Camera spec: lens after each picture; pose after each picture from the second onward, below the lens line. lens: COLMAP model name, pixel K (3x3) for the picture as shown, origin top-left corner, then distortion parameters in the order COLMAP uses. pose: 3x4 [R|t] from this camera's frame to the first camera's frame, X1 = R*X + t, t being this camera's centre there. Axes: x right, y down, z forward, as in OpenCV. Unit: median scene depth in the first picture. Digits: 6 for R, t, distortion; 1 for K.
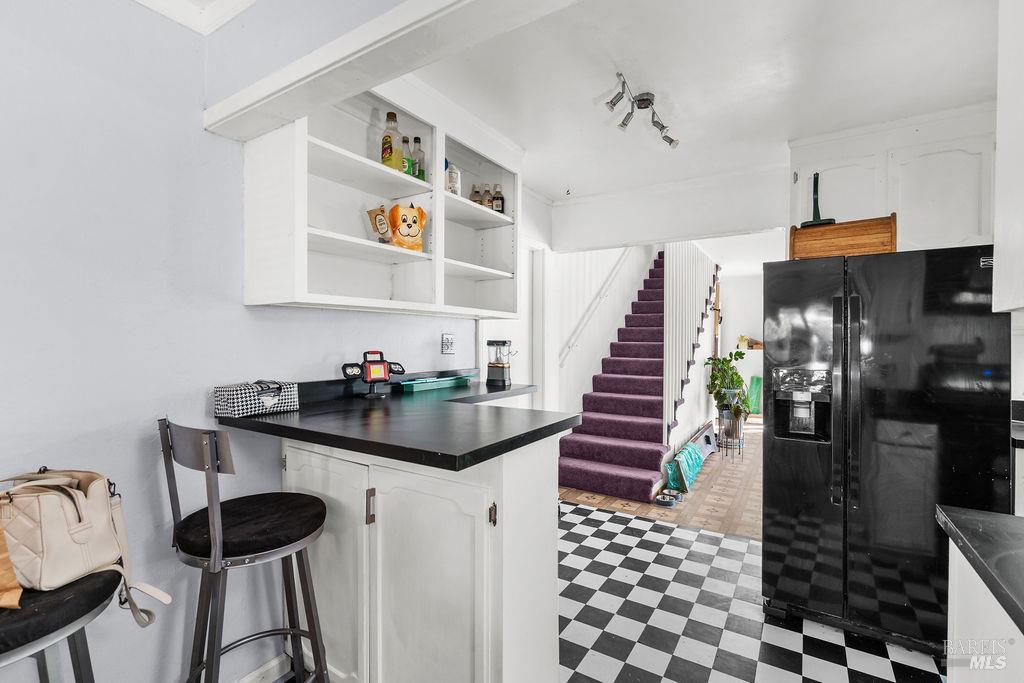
lens RADIAL K [[466.6, 0, 508.3], [0, 466.6, 341.5], [0, 0, 1]] dist [-0.000040, -0.000004]
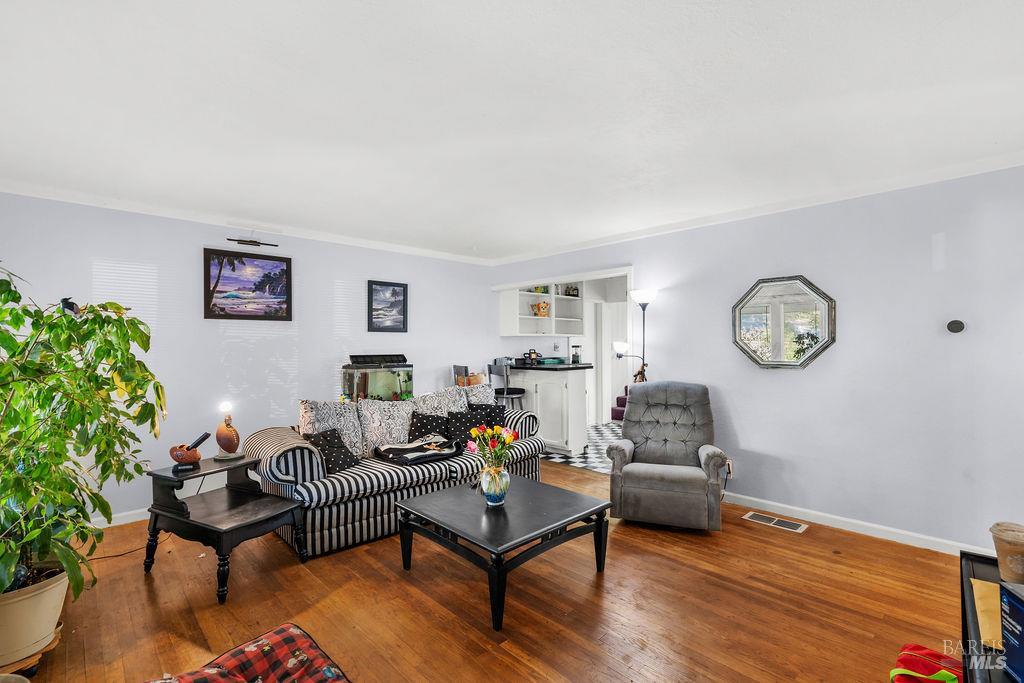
lens RADIAL K [[466.6, 0, 509.7], [0, 466.6, 341.9], [0, 0, 1]] dist [-0.000040, -0.000004]
pose [[0.971095, -0.011236, -0.238427, 0.298454], [0.008701, 0.999894, -0.011681, 0.006017], [0.238533, 0.009269, 0.971090, -2.005948]]
